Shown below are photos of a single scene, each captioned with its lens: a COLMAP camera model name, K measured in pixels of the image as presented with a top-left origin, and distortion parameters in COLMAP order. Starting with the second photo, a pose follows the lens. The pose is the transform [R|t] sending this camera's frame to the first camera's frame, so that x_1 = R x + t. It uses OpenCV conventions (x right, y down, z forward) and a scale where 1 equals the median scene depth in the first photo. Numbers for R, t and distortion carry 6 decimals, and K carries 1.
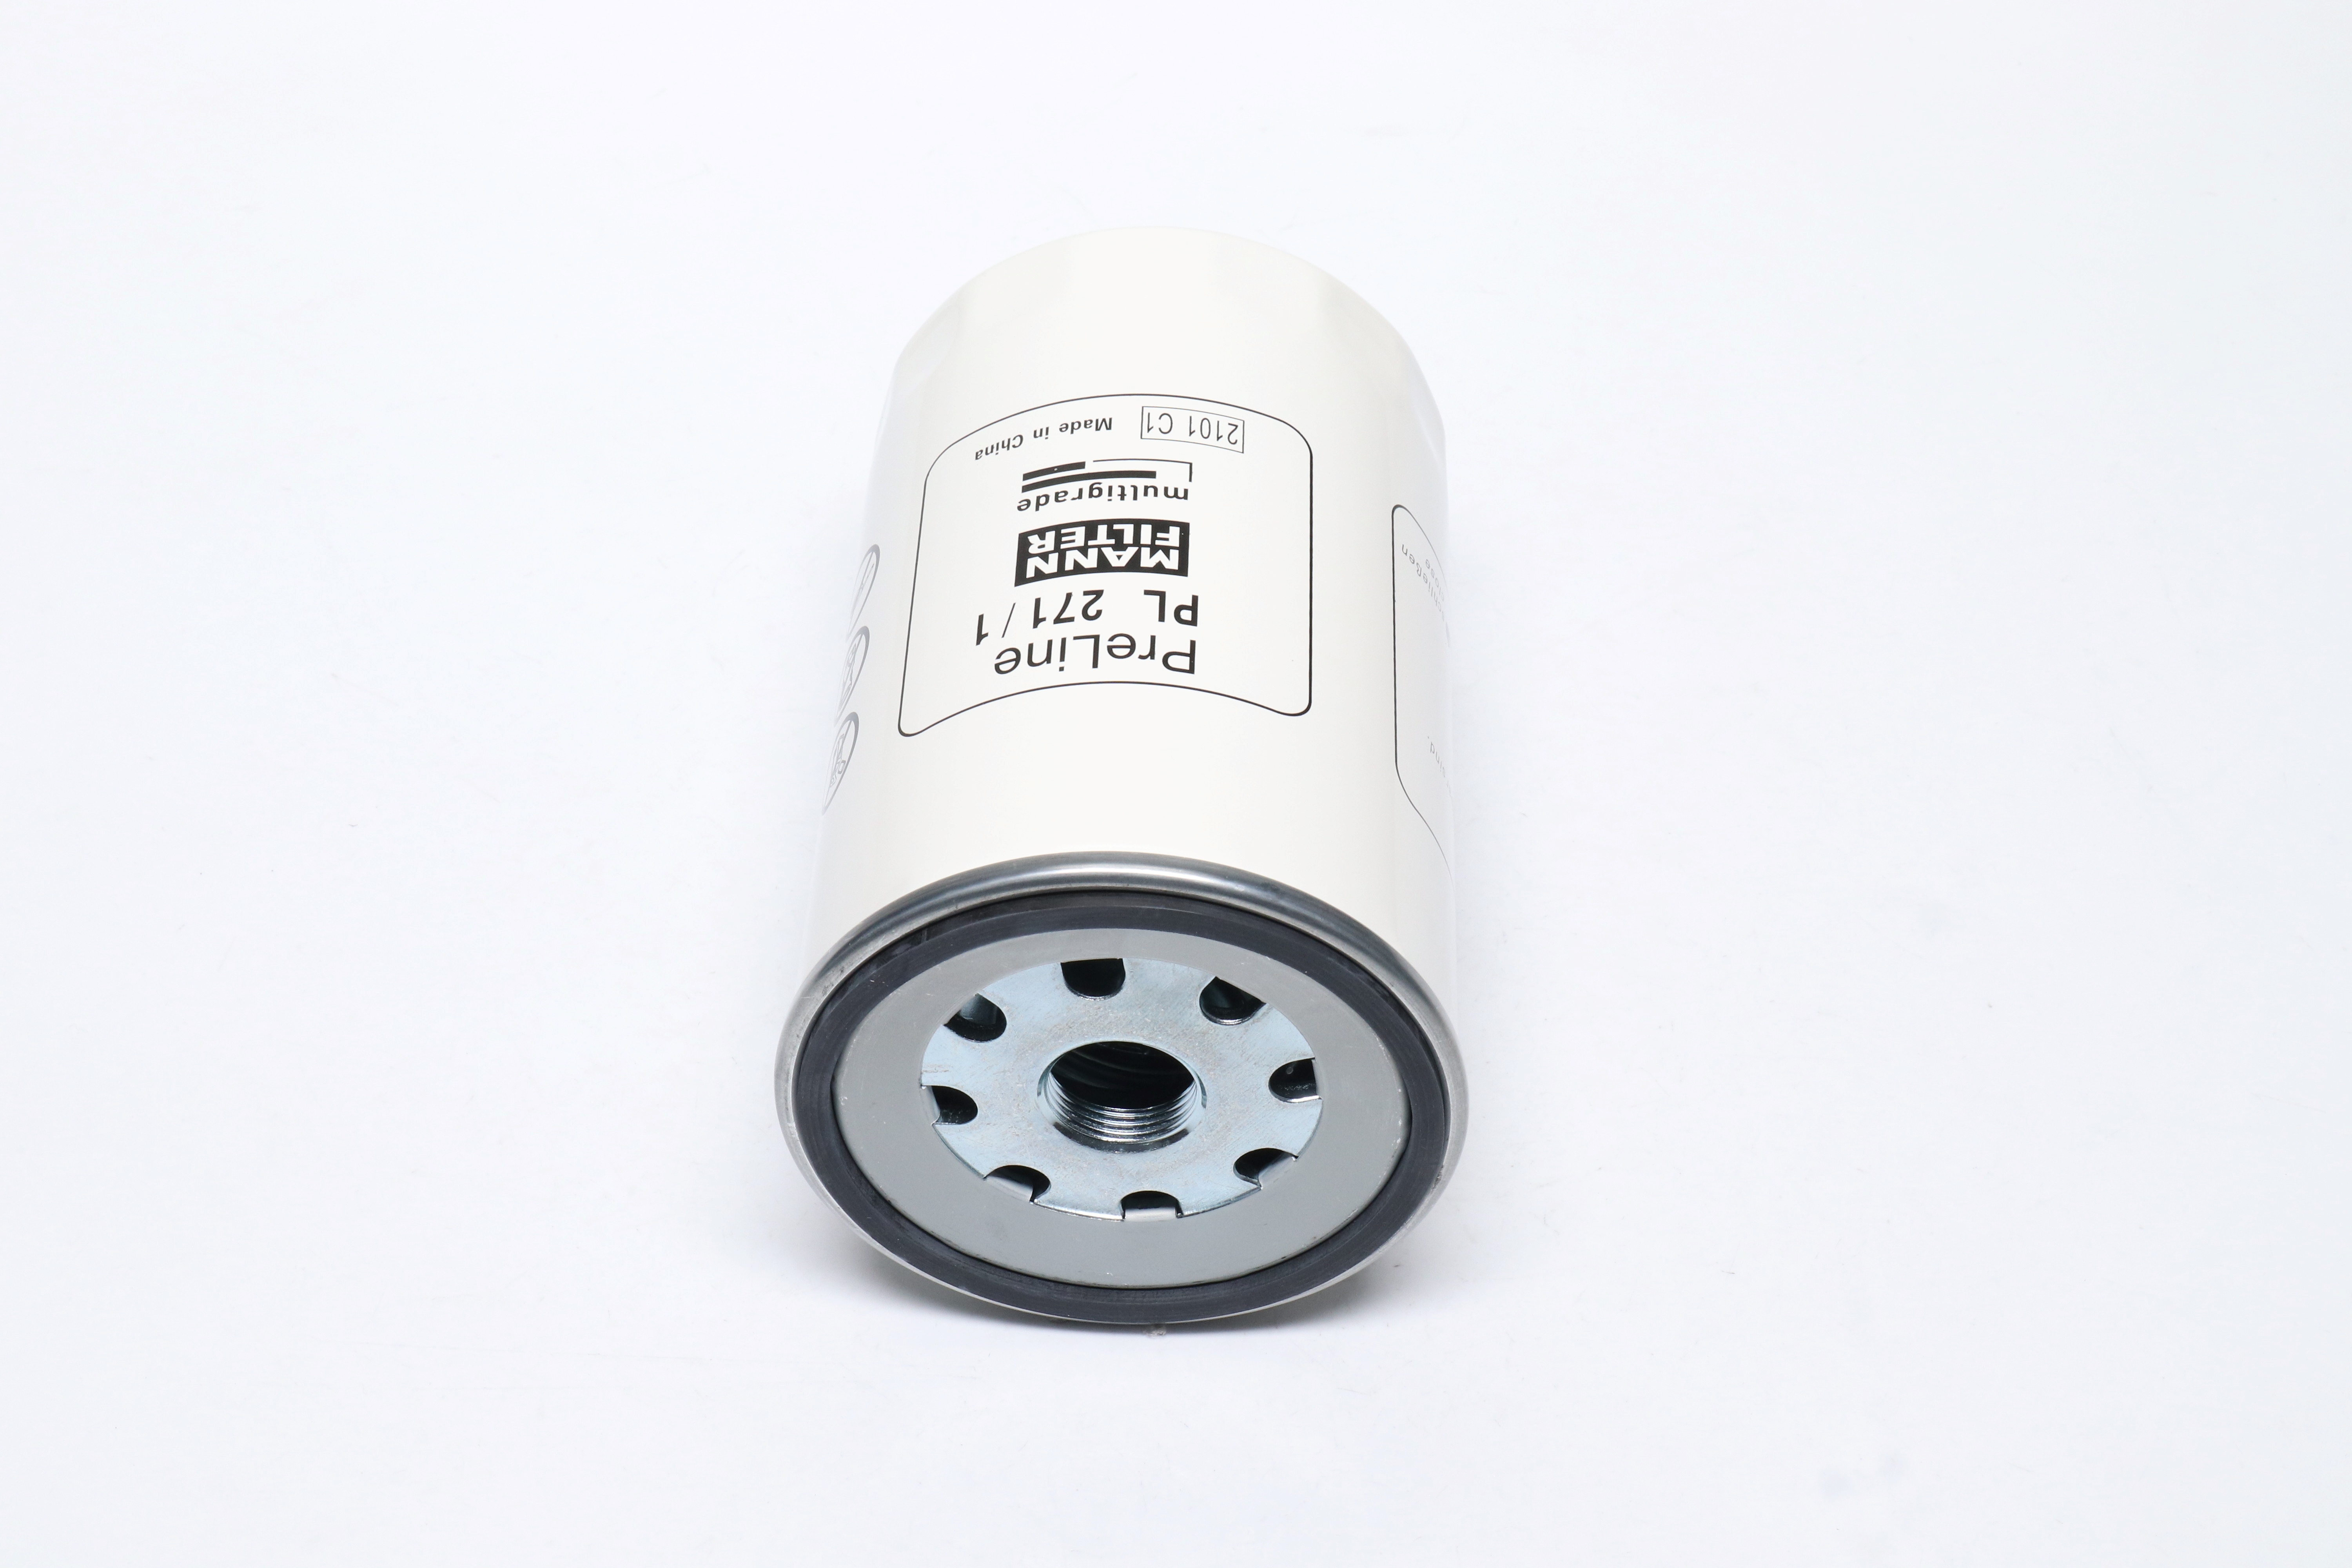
lens RADIAL K [[4170.8, 0, 1176.0], [0, 4170.8, 784.0], [0, 0, 1]] dist [0.009930, -0.012136]
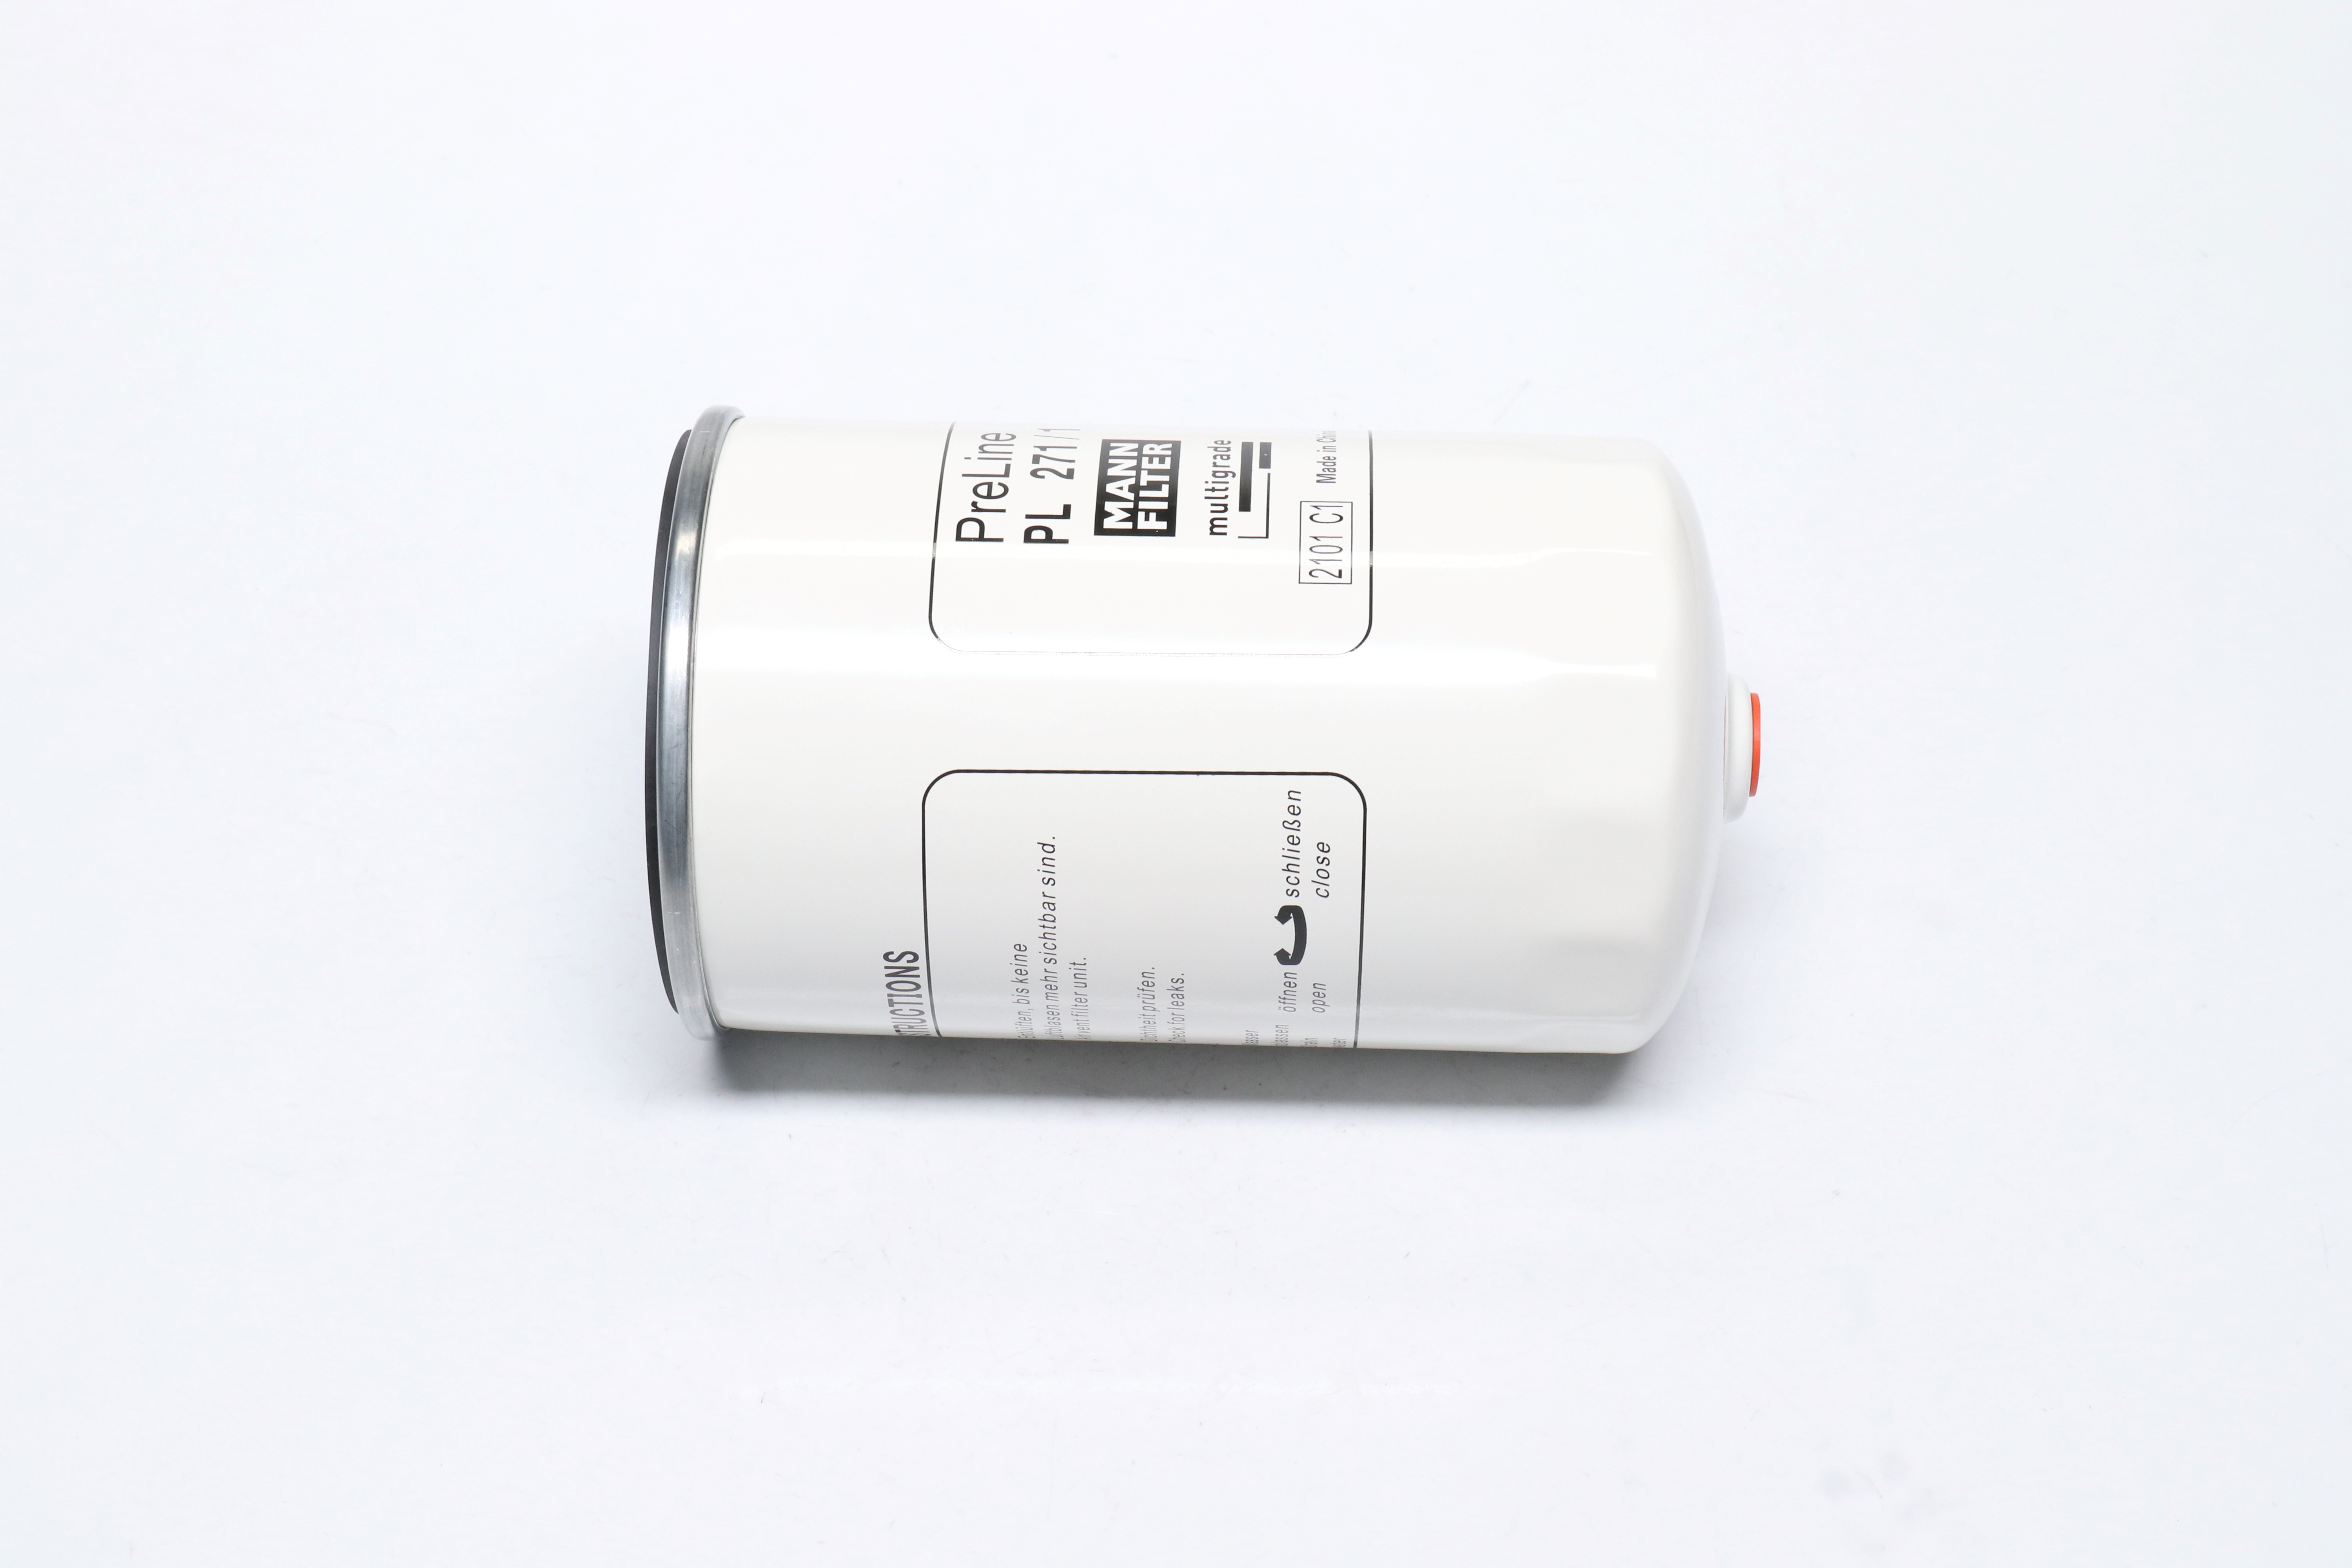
lens RADIAL K [[4170.8, 0, 1176.0], [0, 4170.8, 784.0], [0, 0, 1]] dist [0.009930, -0.012136]
pose [[0.002995, 0.707705, -0.706501, 0.756645], [-0.702521, 0.504280, 0.502161, -0.538638], [0.711656, 0.494828, 0.498689, 0.535809]]
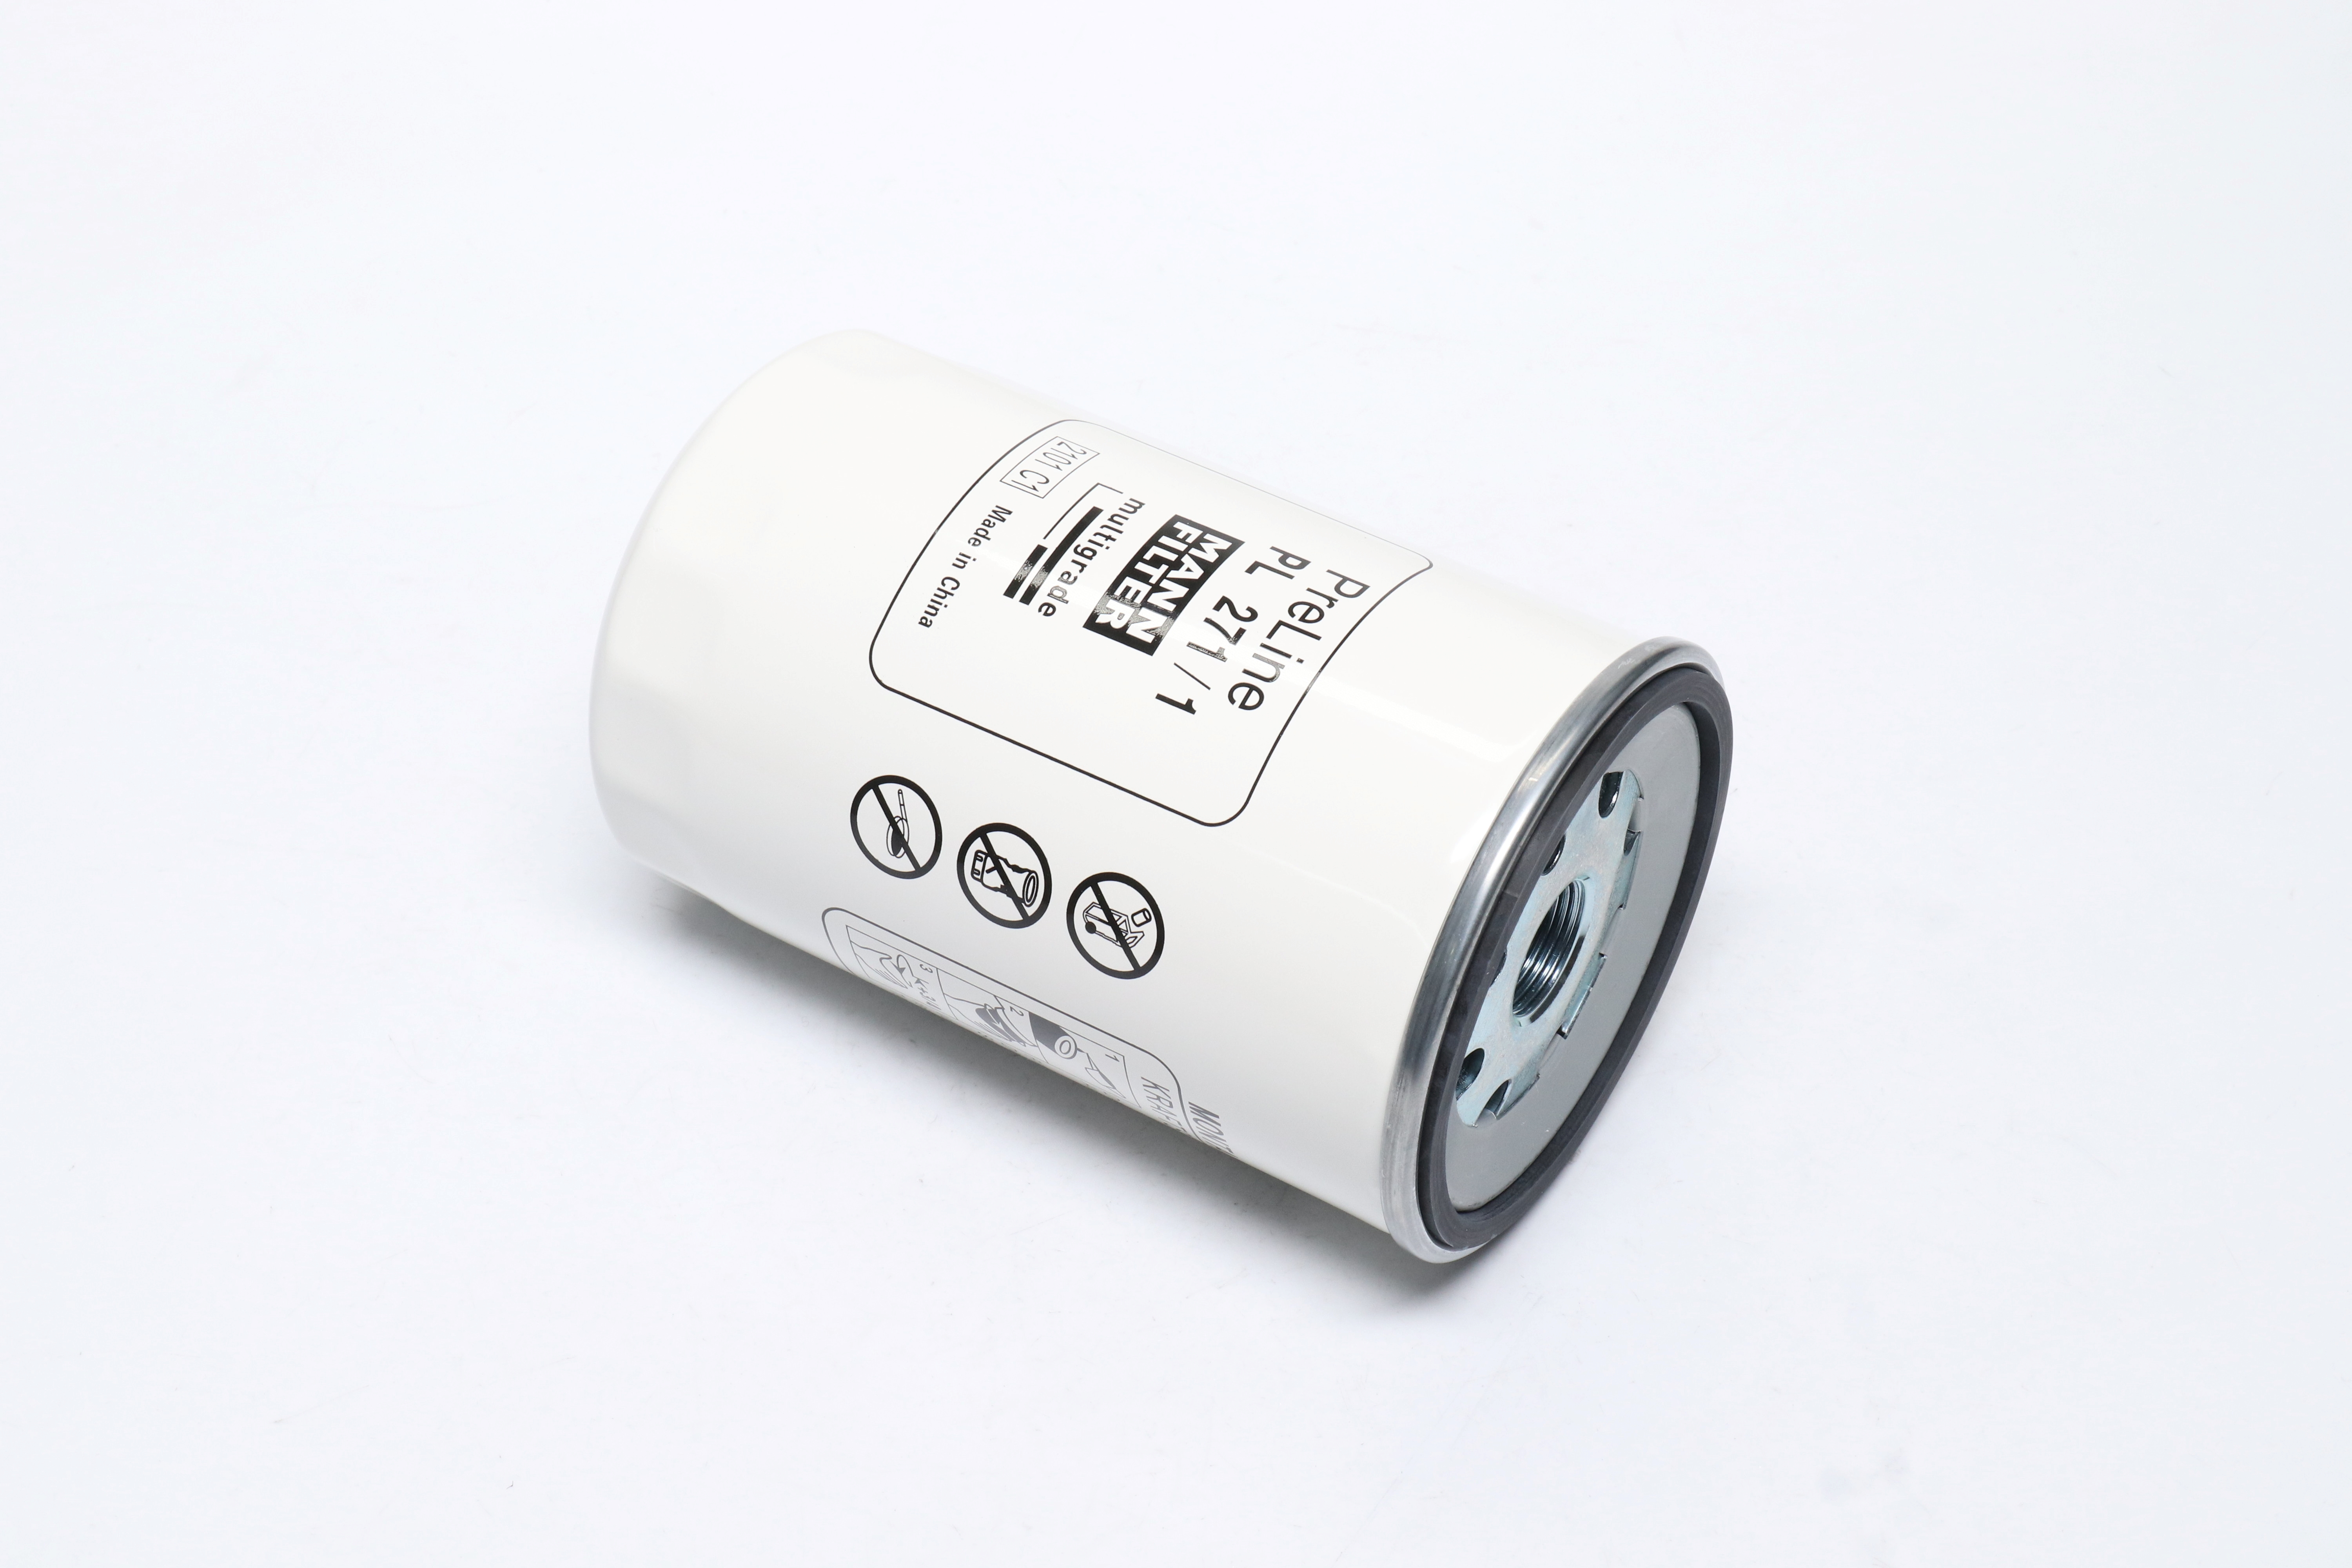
lens RADIAL K [[4170.8, 0, 1176.0], [0, 4170.8, 784.0], [0, 0, 1]] dist [0.009930, -0.012136]
pose [[0.503294, -0.611617, 0.610426, -0.654607], [0.611104, 0.751371, 0.248985, -0.265924], [-0.610940, 0.247721, 0.751922, 0.263274]]
